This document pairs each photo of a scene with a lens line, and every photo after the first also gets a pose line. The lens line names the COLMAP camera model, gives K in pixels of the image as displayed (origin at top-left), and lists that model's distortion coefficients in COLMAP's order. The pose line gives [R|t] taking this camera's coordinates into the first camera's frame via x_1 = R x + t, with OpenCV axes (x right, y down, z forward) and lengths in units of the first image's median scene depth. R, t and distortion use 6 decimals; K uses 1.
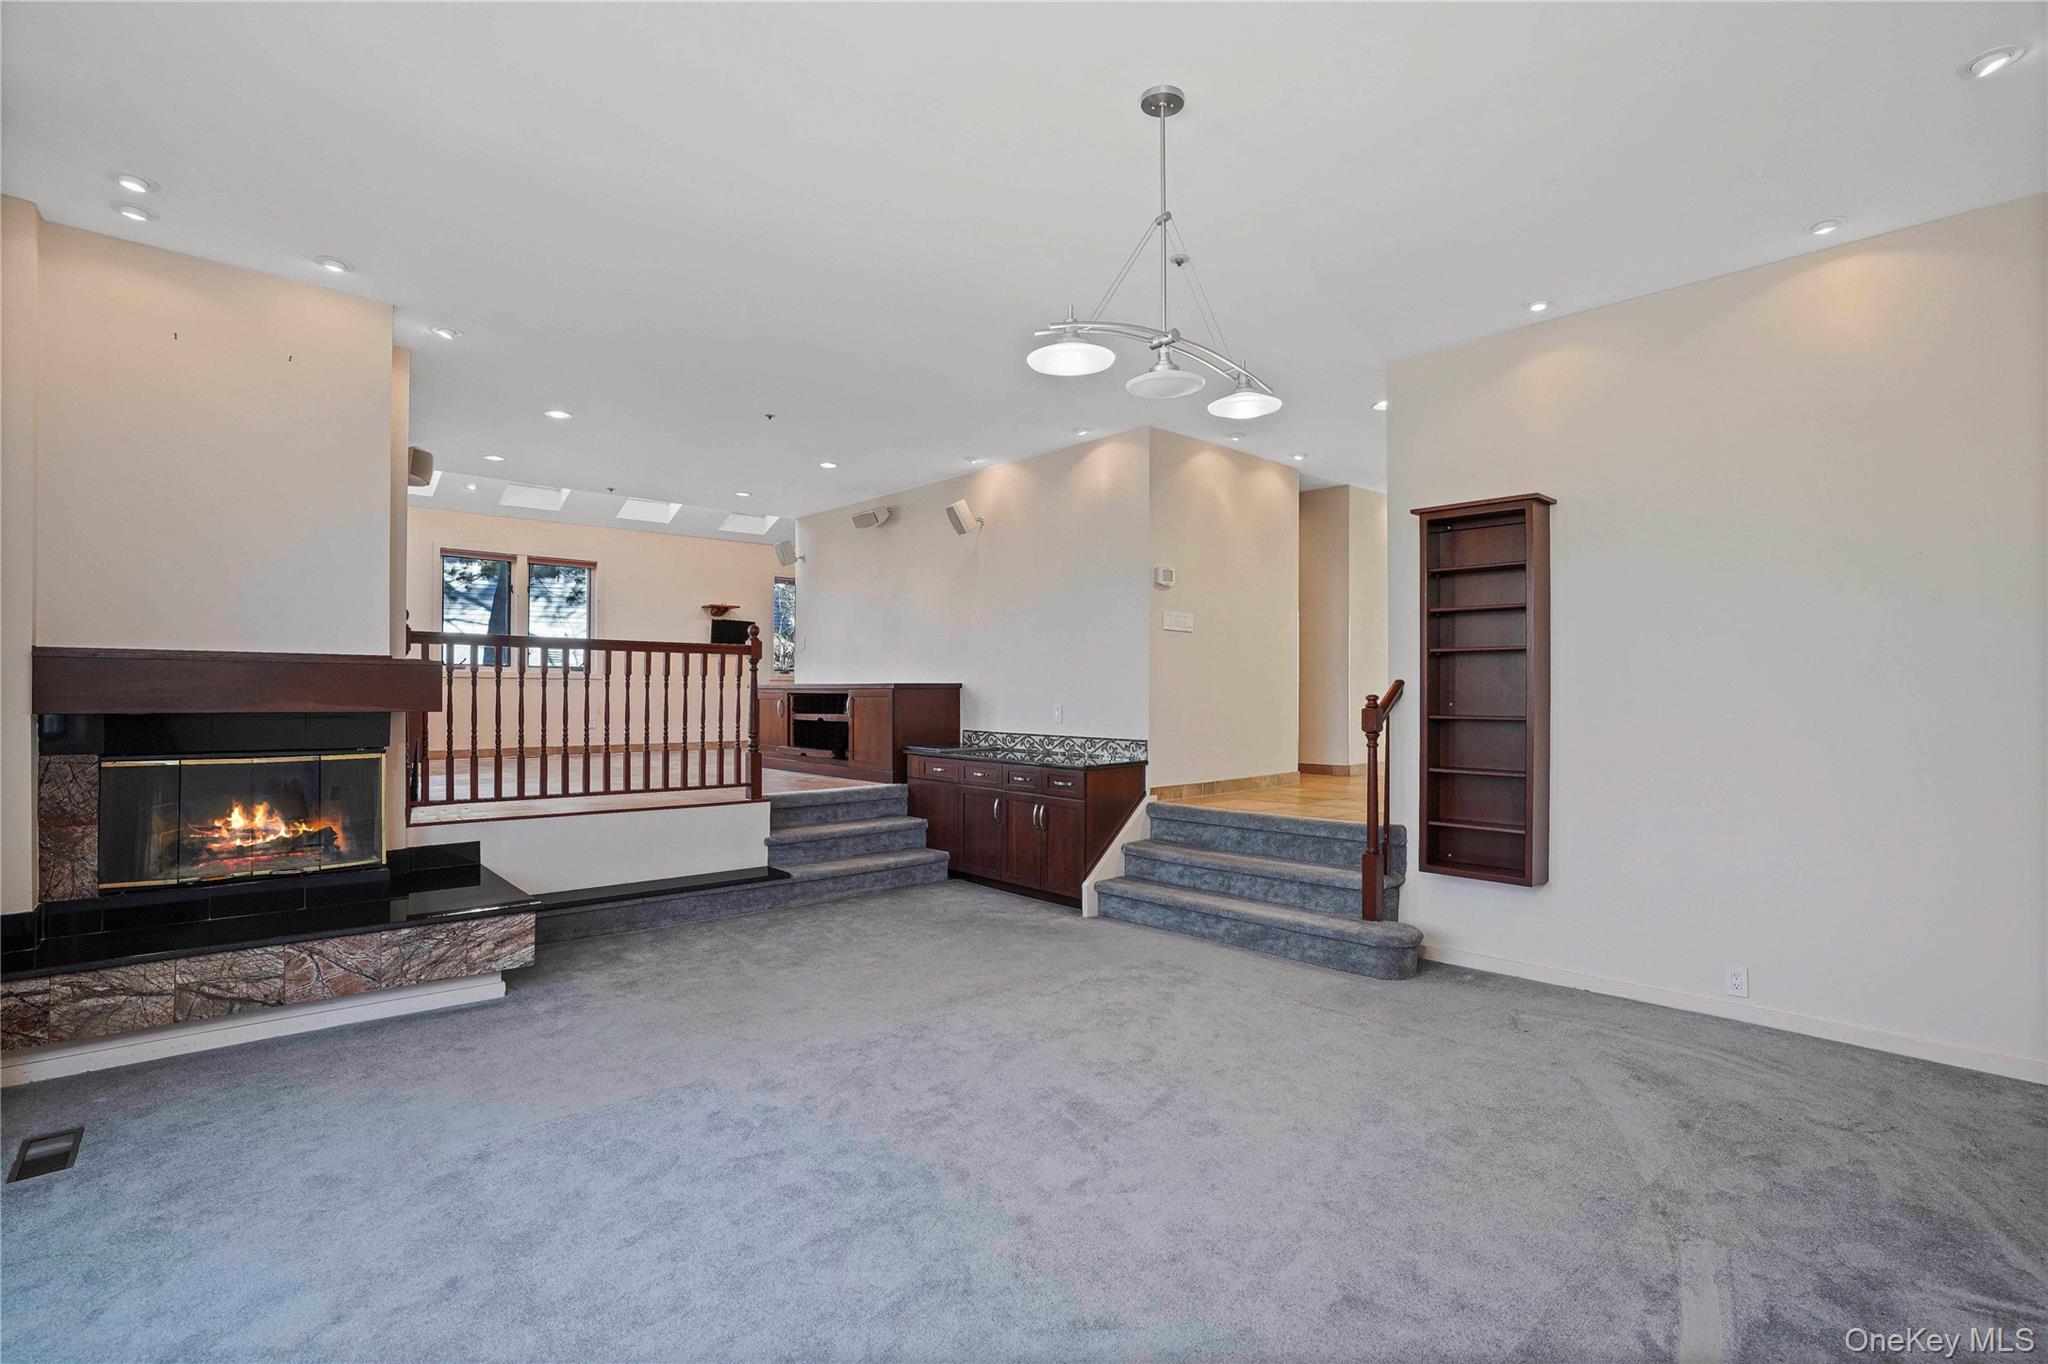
lens RADIAL K [[974.3, 0, 1043.0], [0, 974.3, 685.5], [0, 0, 1]] dist [-0.057491, 0.026889]
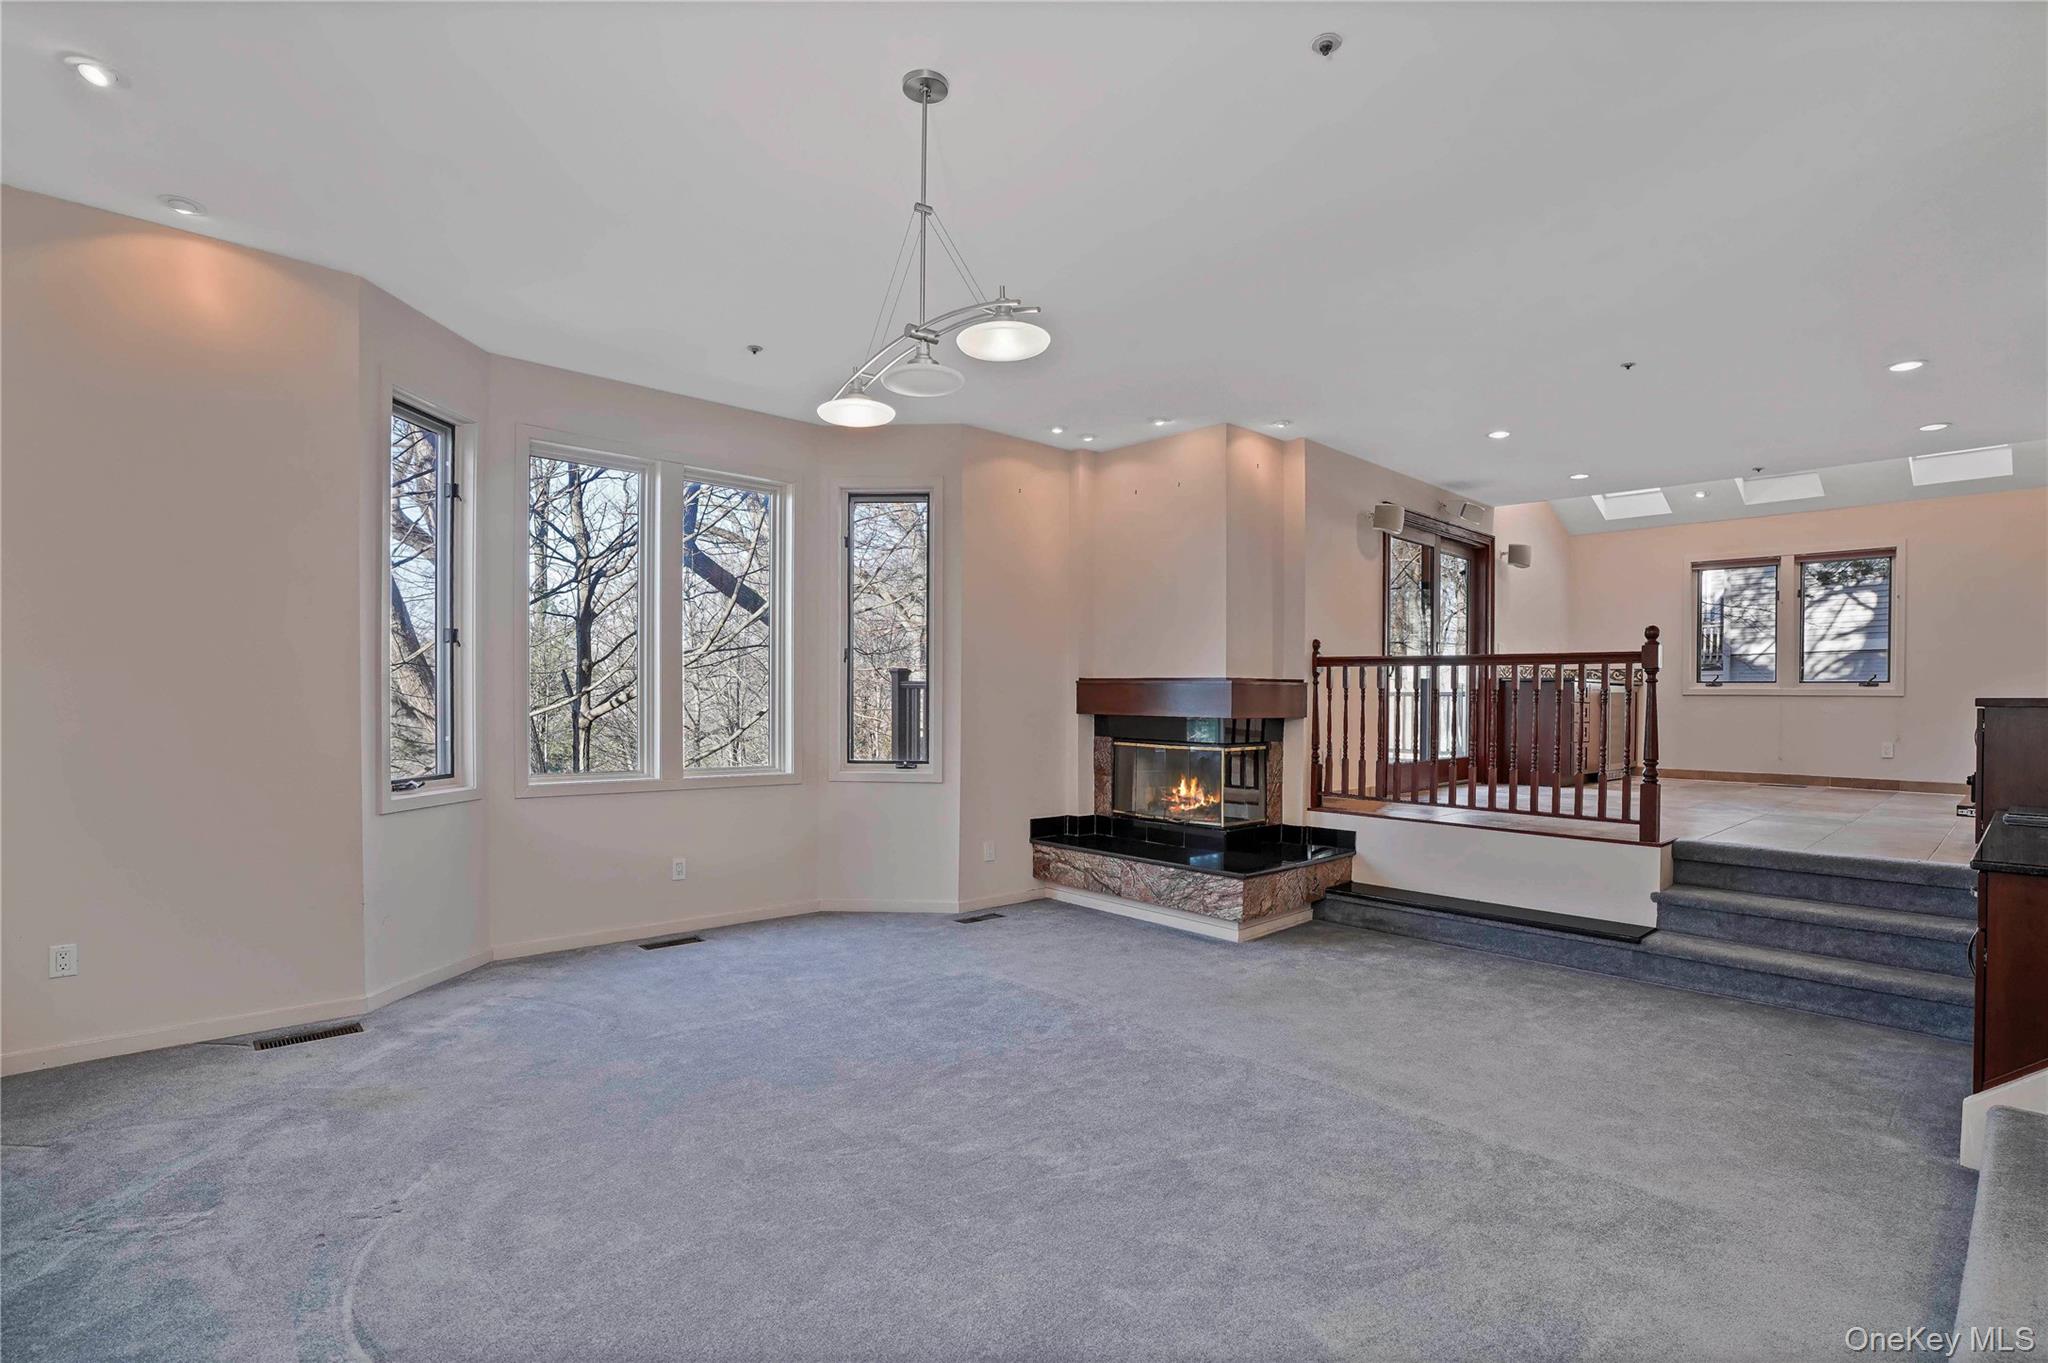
lens RADIAL K [[974.3, 0, 1043.0], [0, 974.3, 685.0], [0, 0, 1]] dist [-0.057491, 0.026889]
pose [[-0.001264, -0.019529, -0.999808, 0.468555], [-0.004703, 0.999798, -0.019523, 0.004554], [0.999988, 0.004677, -0.001356, 0.466660]]
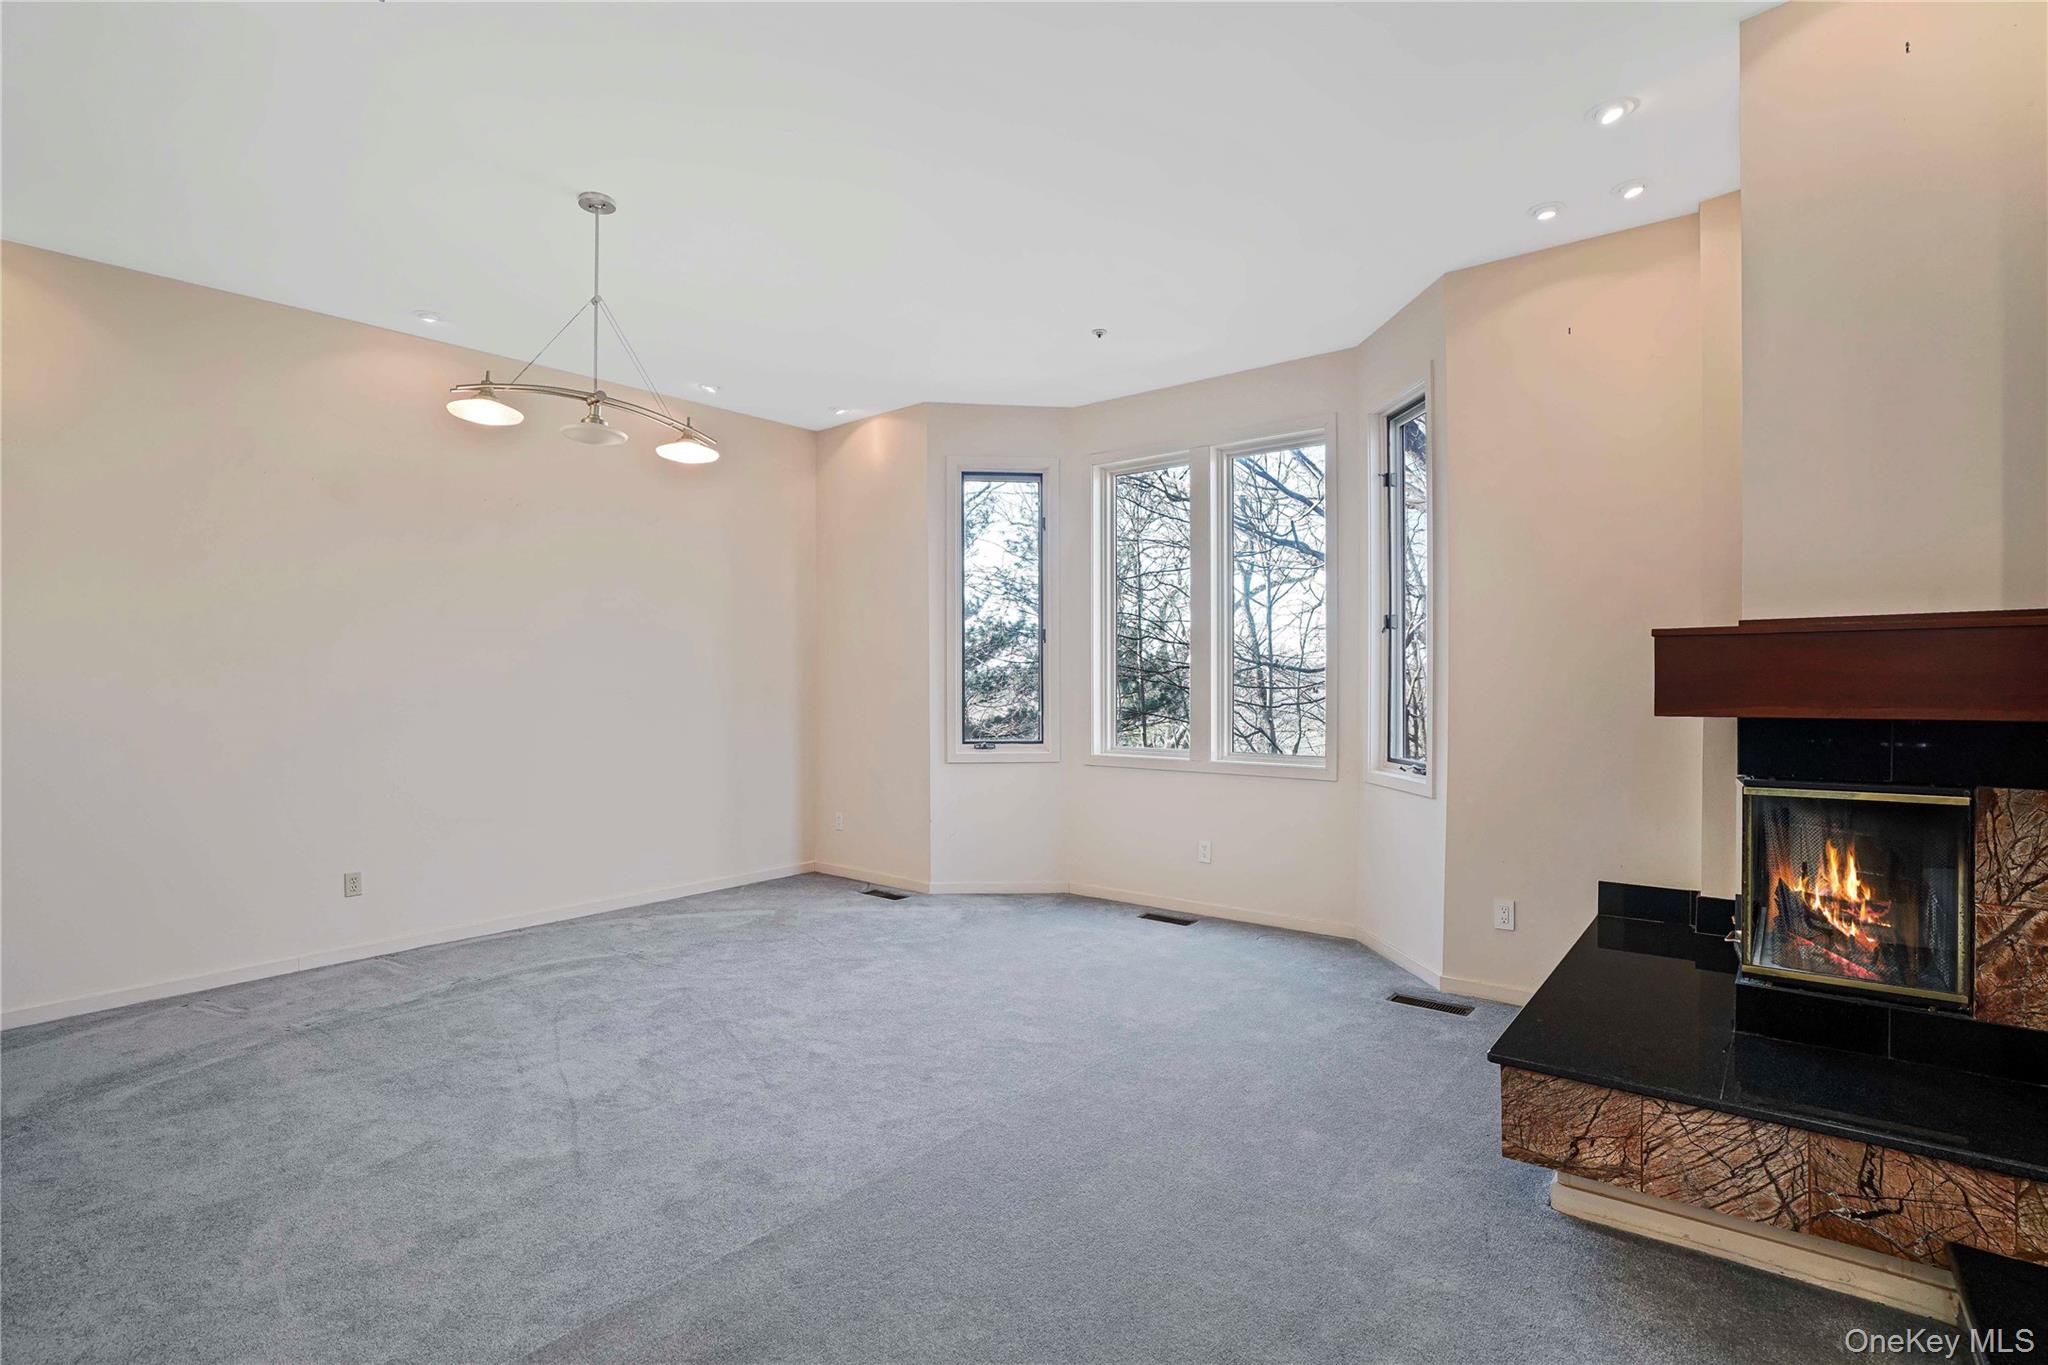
lens RADIAL K [[974.3, 0, 1043.0], [0, 974.3, 686.0], [0, 0, 1]] dist [-0.057491, 0.026889]
pose [[-0.991462, -0.012111, -0.129835, -0.068375], [-0.011463, 0.999918, -0.005733, 0.011006], [0.129894, -0.004195, -0.991519, 0.925461]]
